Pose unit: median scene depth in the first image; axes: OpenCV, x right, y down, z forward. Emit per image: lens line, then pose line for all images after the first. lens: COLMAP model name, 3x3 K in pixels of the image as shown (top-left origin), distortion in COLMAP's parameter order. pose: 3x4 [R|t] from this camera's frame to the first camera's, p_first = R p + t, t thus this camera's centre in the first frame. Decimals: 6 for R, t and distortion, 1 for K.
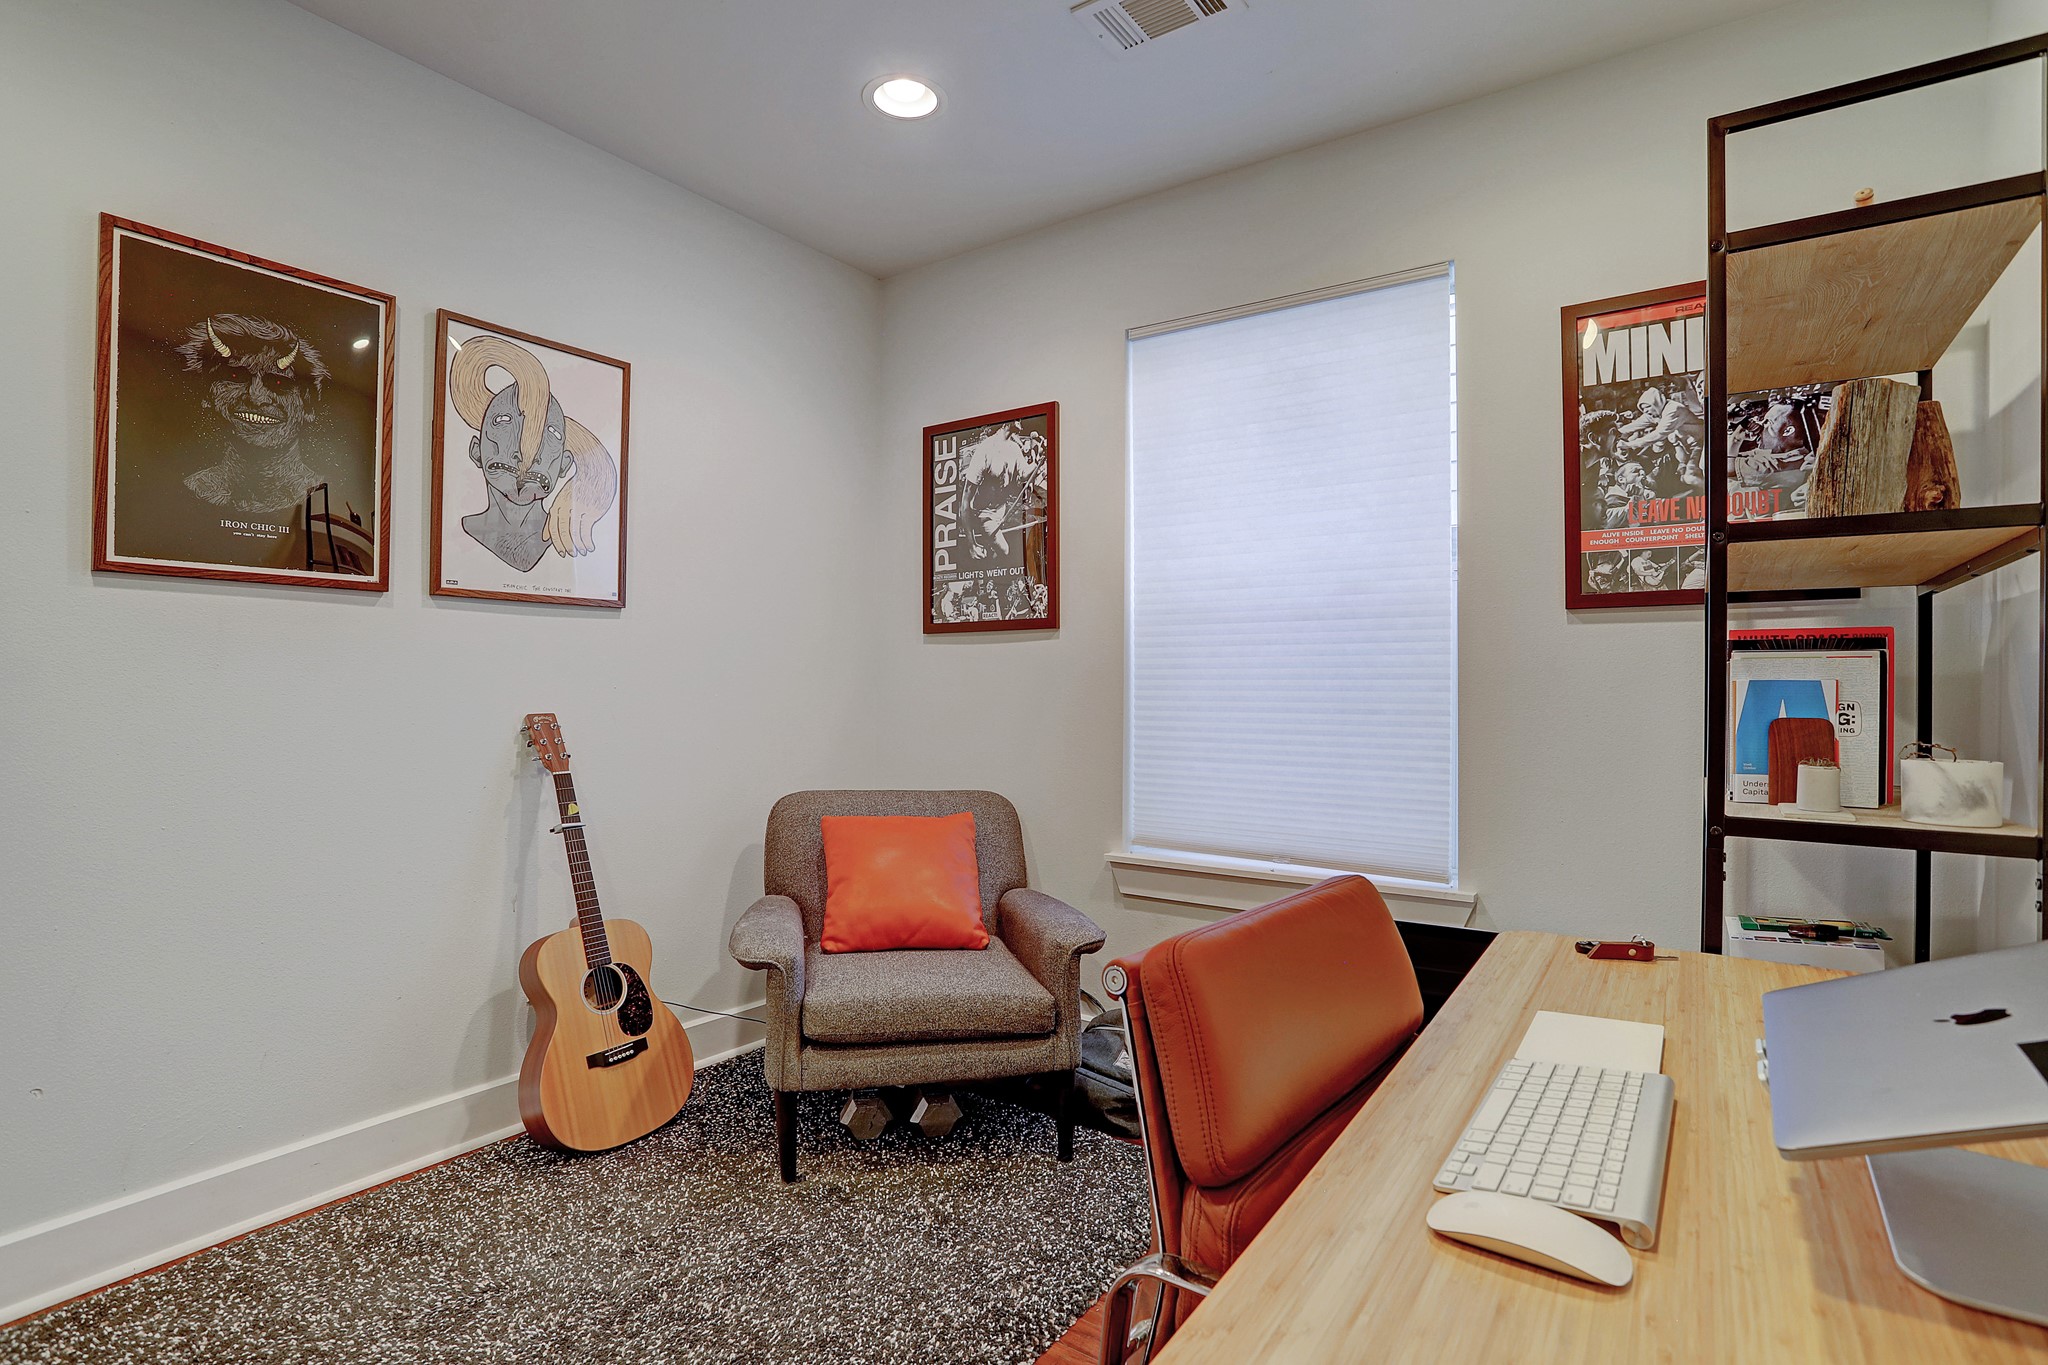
lens RADIAL K [[1009.3, 0, 1024.0], [0, 1009.3, 682.5], [0, 0, 1]] dist [-0.071056, 0.052416]
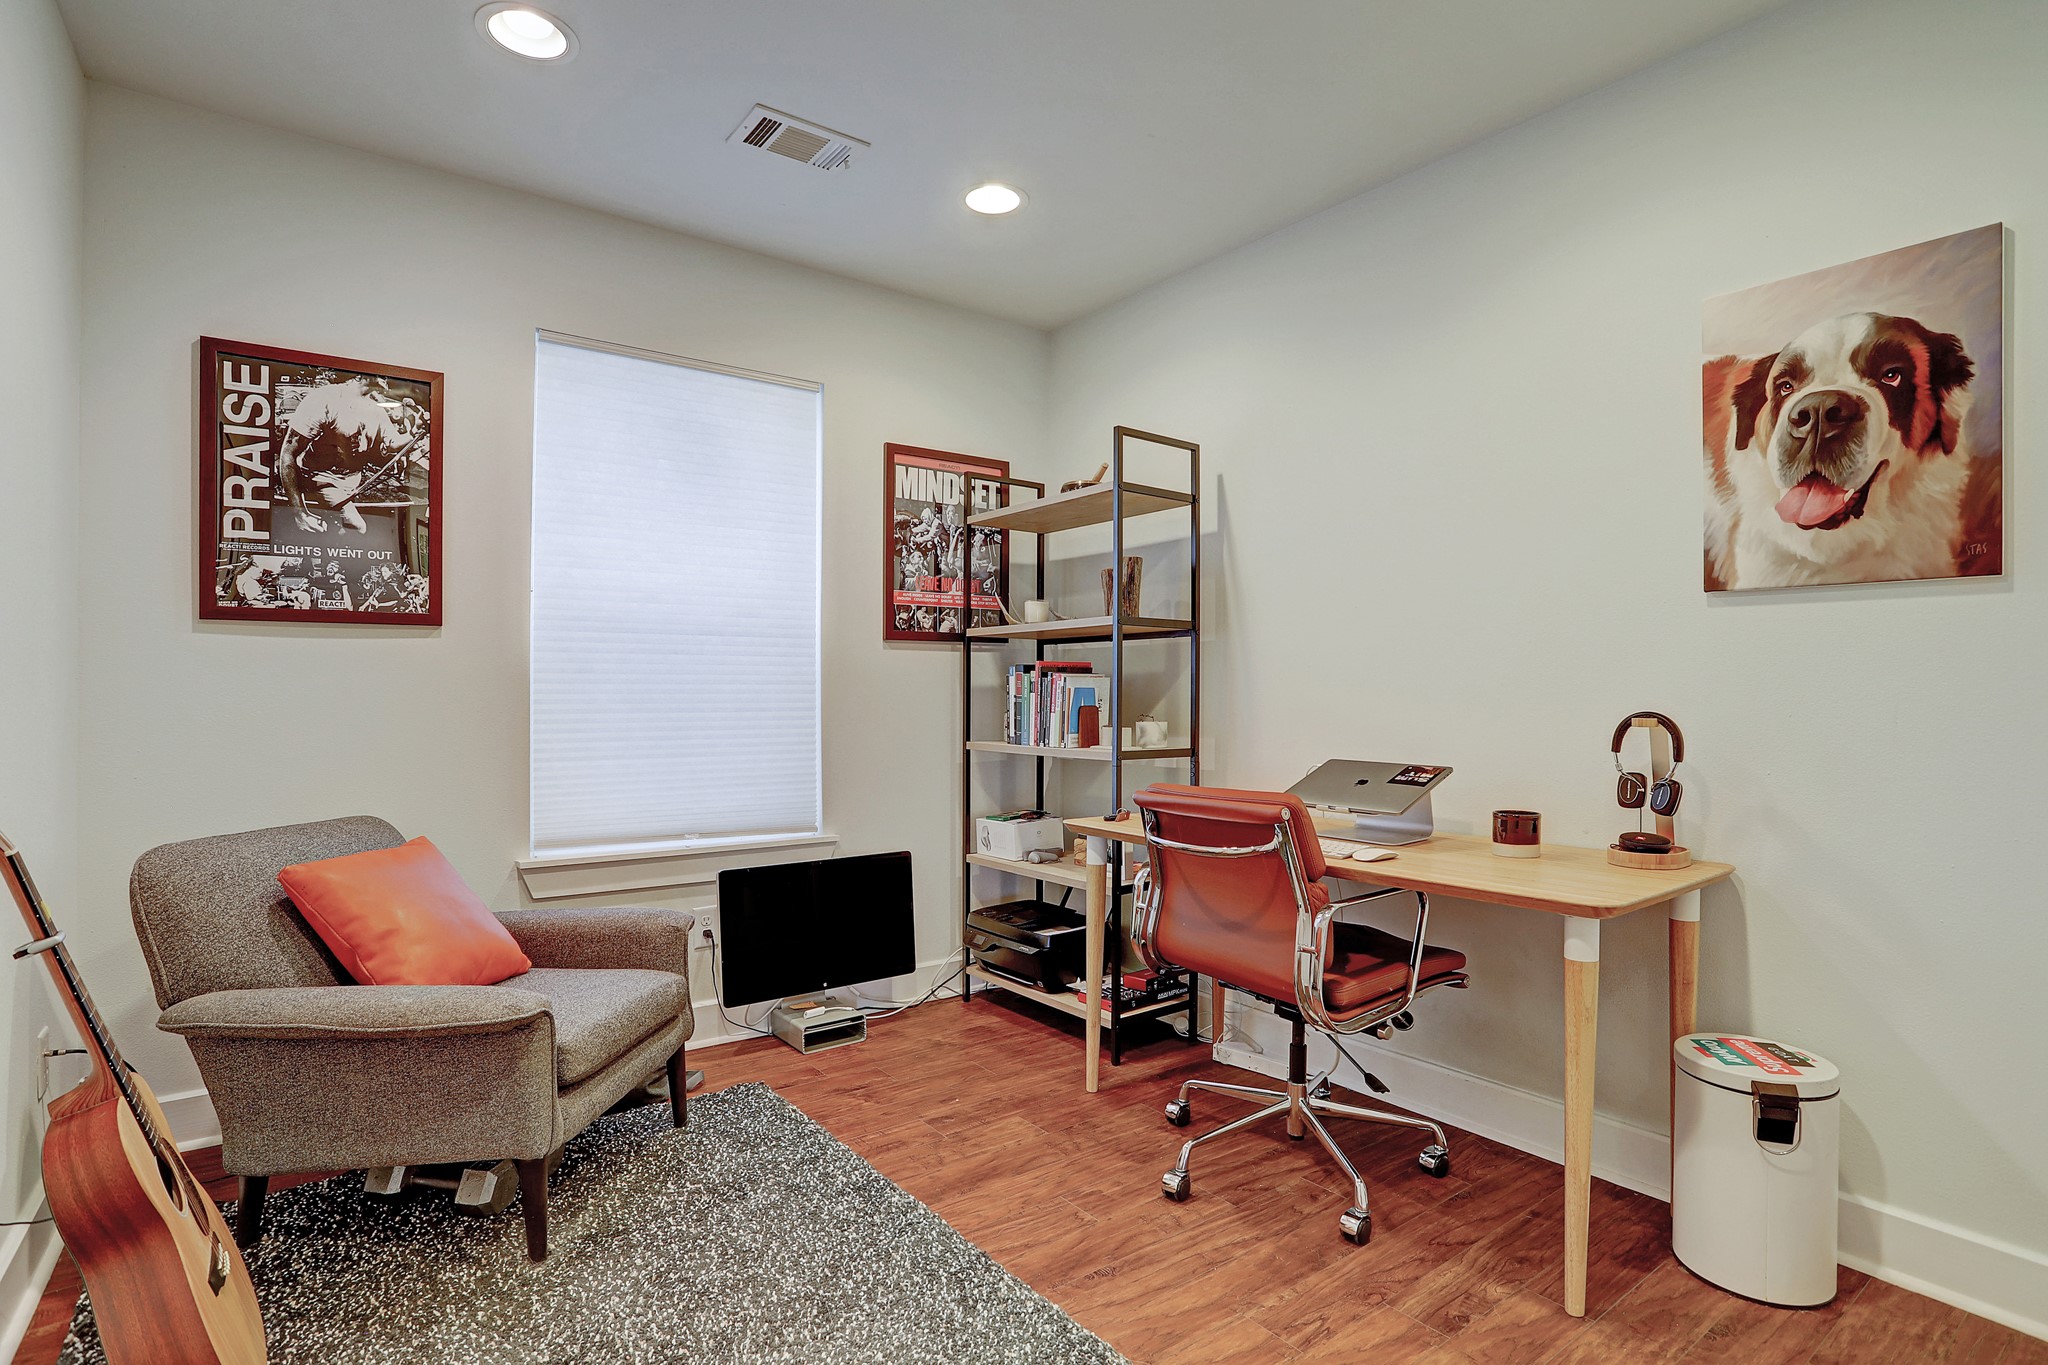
lens RADIAL K [[1009.3, 0, 1024.0], [0, 1009.3, 682.5], [0, 0, 1]] dist [-0.071056, 0.052416]
pose [[0.317338, 0.001742, 0.948311, -0.626666], [-0.006699, 0.999977, 0.000404, -0.006833], [-0.948289, -0.006481, 0.317343, 0.217690]]
